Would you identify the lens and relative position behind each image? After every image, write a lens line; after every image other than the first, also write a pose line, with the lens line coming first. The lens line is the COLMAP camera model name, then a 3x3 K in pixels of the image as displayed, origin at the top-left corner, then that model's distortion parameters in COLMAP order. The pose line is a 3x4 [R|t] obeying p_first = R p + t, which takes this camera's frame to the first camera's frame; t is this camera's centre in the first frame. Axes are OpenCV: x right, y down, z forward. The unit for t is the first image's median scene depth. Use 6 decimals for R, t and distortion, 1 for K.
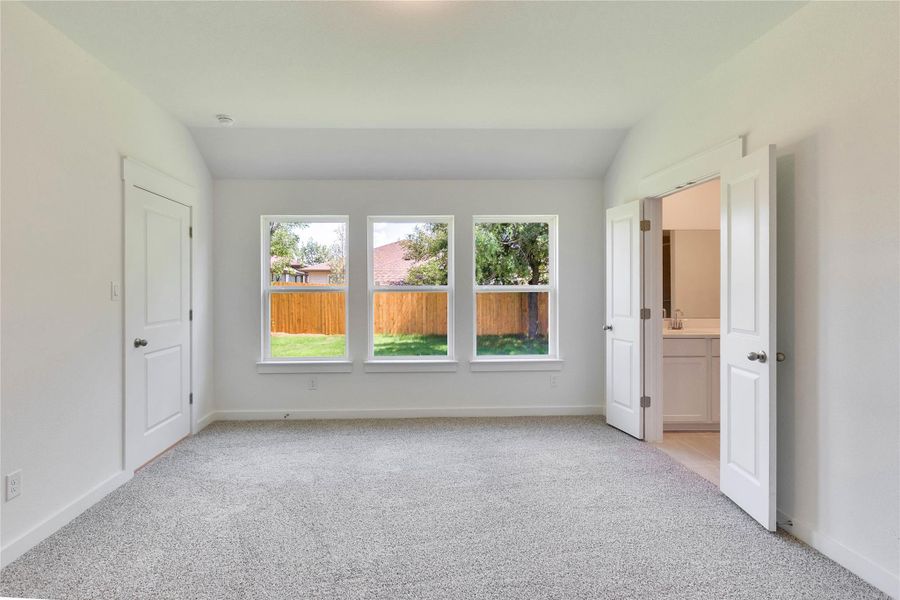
lens RADIAL K [[425.0, 0, 412.6], [0, 425.0, 289.5], [0, 0, 1]] dist [-0.000113, -0.000481]
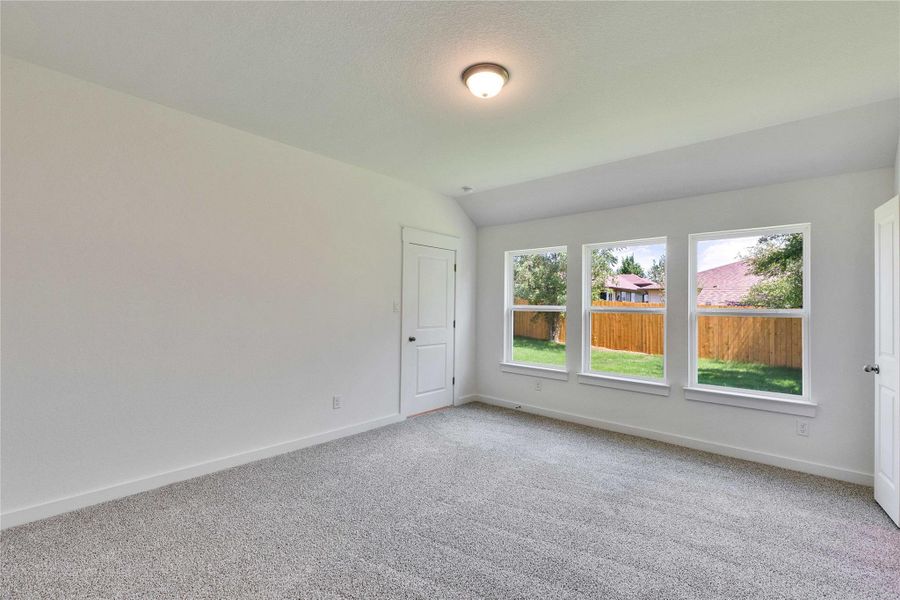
lens RADIAL K [[396.0, 0, 452.8], [0, 396.0, 299.0], [0, 0, 1]] dist [0.002124, -0.000010]
pose [[0.732331, 0.006278, -0.680920, 0.357037], [-0.020075, 0.999722, -0.012373, -0.008448], [0.680653, 0.022730, 0.732254, -0.007978]]
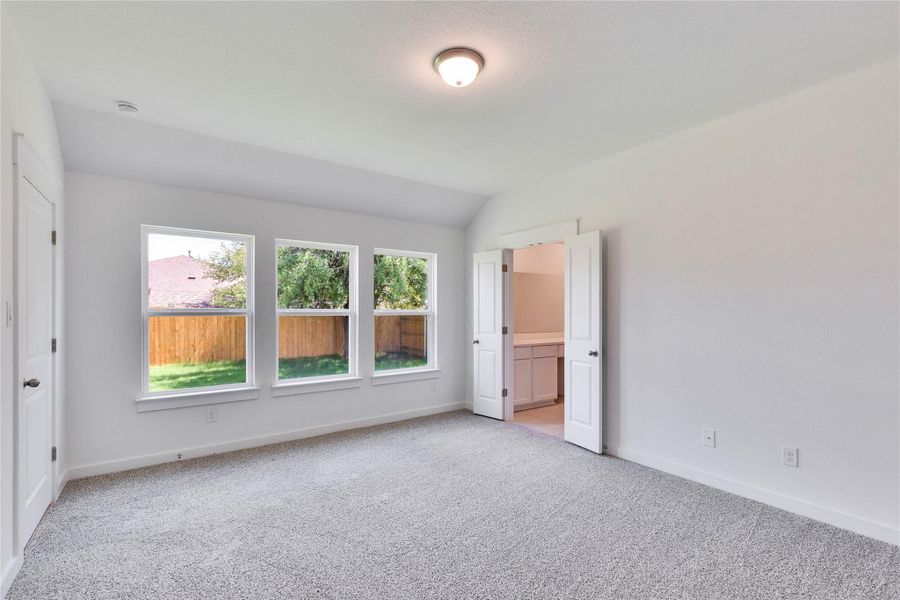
lens RADIAL K [[404.4, 0, 448.7], [0, 404.4, 309.7], [0, 0, 1]] dist [0.001696, -0.000194]
pose [[0.826557, 0.007361, 0.562806, -0.298714], [-0.002935, 0.999957, -0.008768, 0.000002], [-0.562846, 0.005595, 0.826543, -0.006996]]
